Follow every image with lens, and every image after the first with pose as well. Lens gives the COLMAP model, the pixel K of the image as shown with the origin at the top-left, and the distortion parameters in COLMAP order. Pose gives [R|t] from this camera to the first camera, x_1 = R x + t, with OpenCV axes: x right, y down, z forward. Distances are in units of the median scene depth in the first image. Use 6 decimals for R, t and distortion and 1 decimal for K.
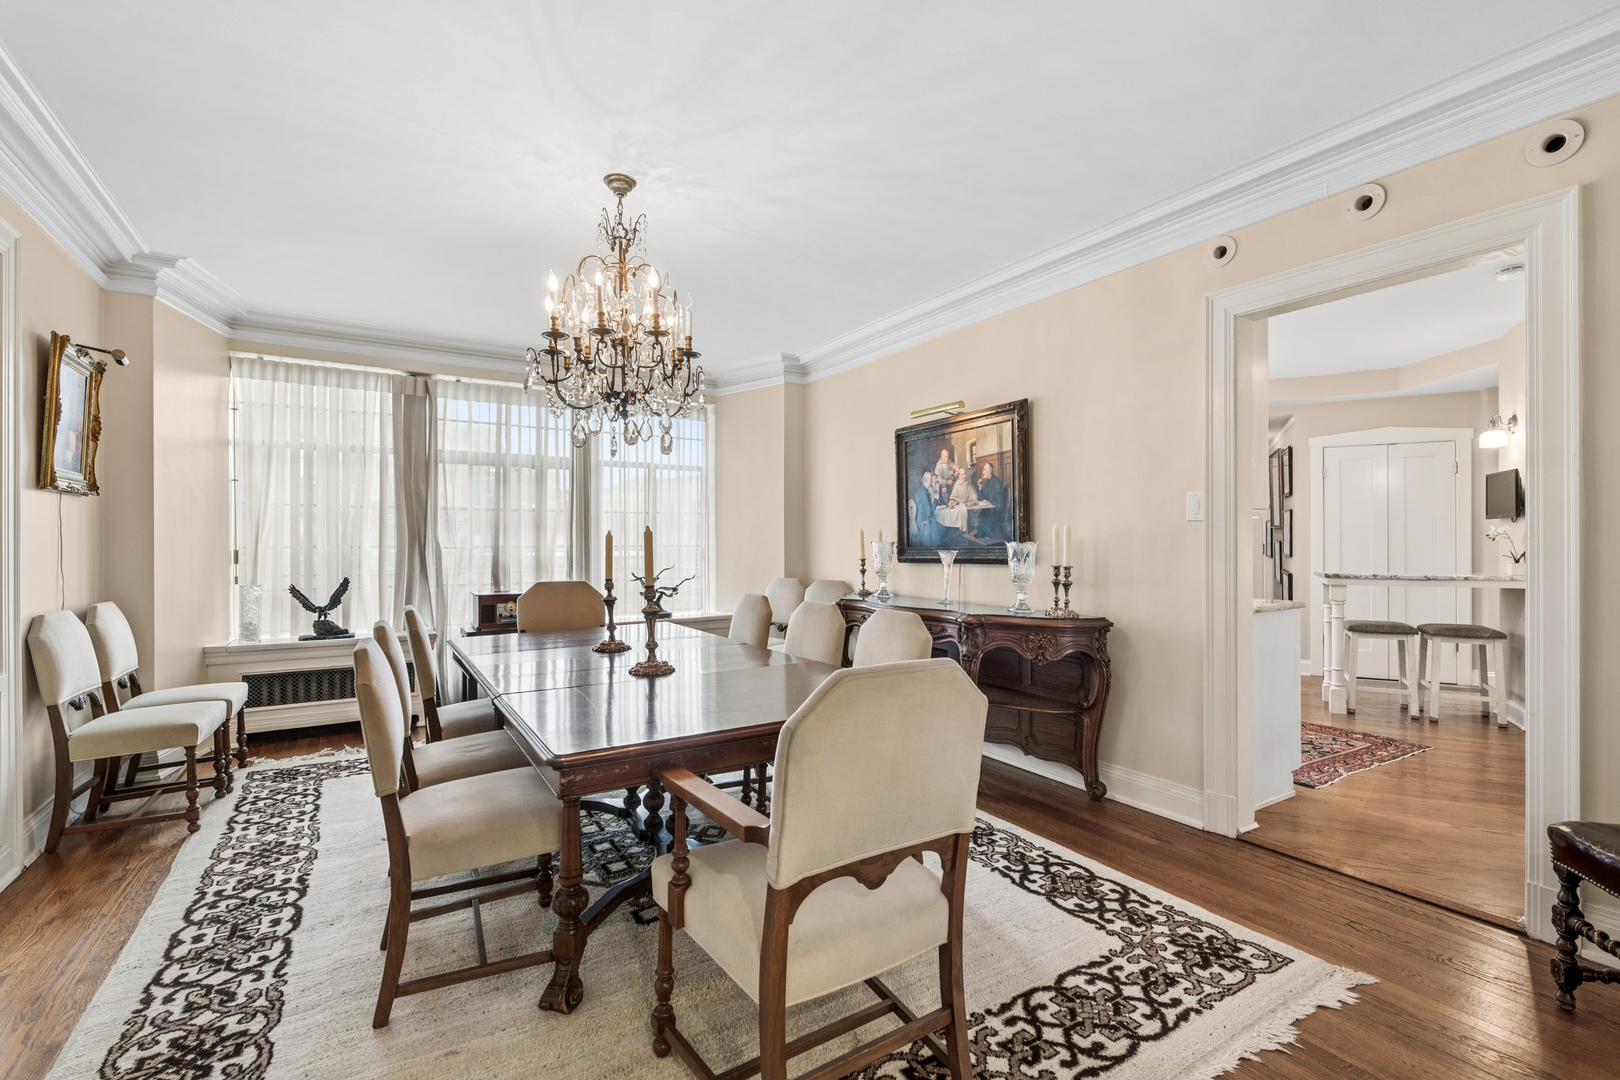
lens RADIAL K [[723.2, 0, 818.4], [0, 723.2, 540.0], [0, 0, 1]] dist [0.003863, -0.006373]
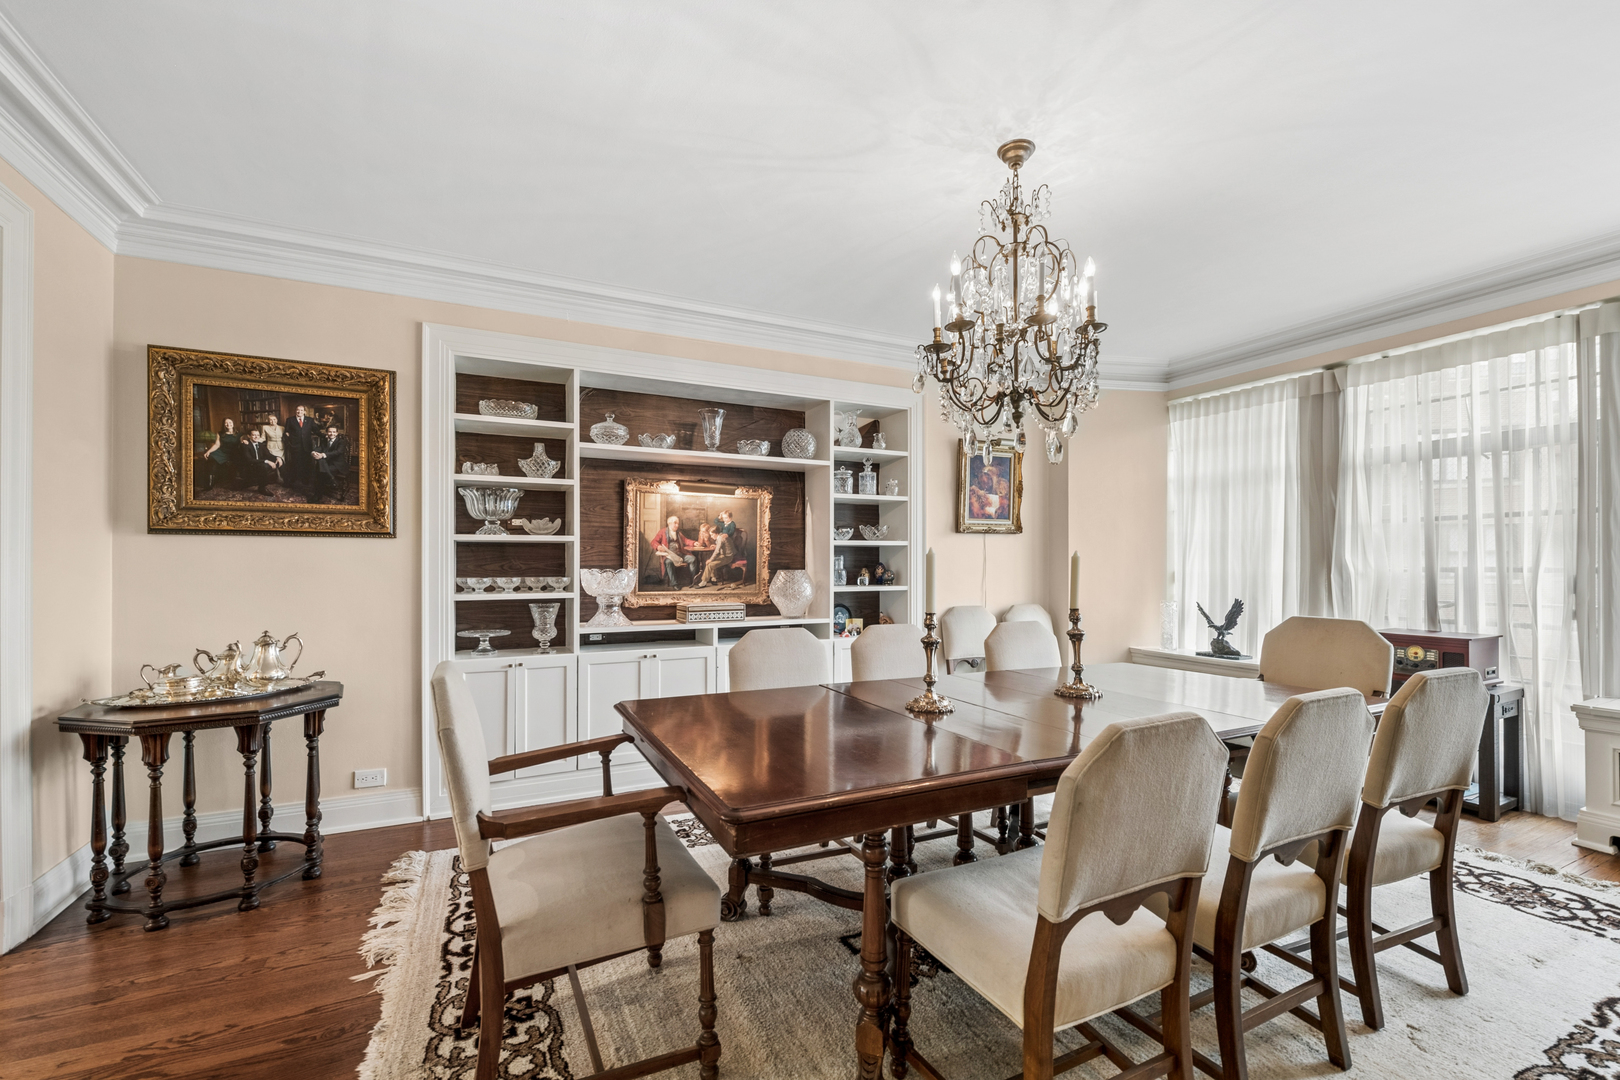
lens RADIAL K [[687.1, 0, 806.6], [0, 687.1, 566.0], [0, 0, 1]] dist [0.017471, 0.000066]
pose [[-0.116512, 0.003544, -0.993183, 0.425087], [0.004494, 0.999985, 0.003041, 0.000592], [0.993179, -0.004109, -0.116527, 0.616128]]
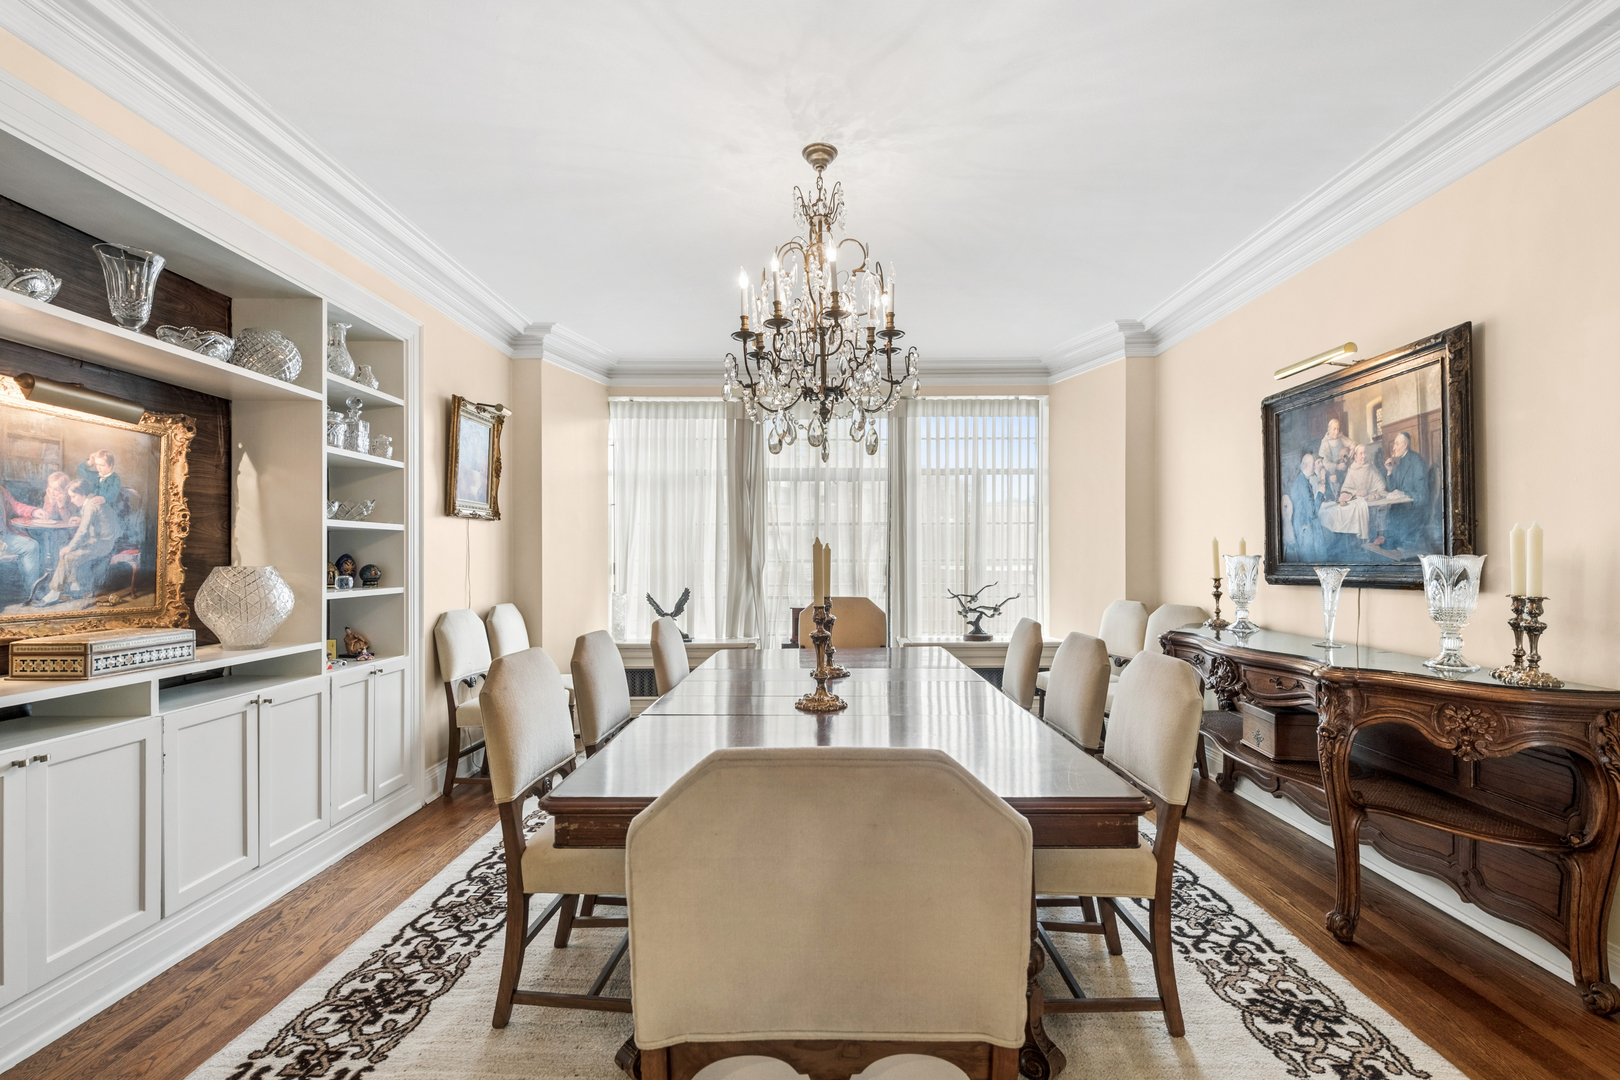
lens RADIAL K [[748.9, 0, 810.4], [0, 748.9, 554.8], [0, 0, 1]] dist [0.007450, -0.006504]
pose [[0.840188, -0.001997, -0.542292, 0.158414], [0.002882, 0.999996, 0.000782, 0.000406], [0.542288, -0.002220, 0.840190, 0.156201]]
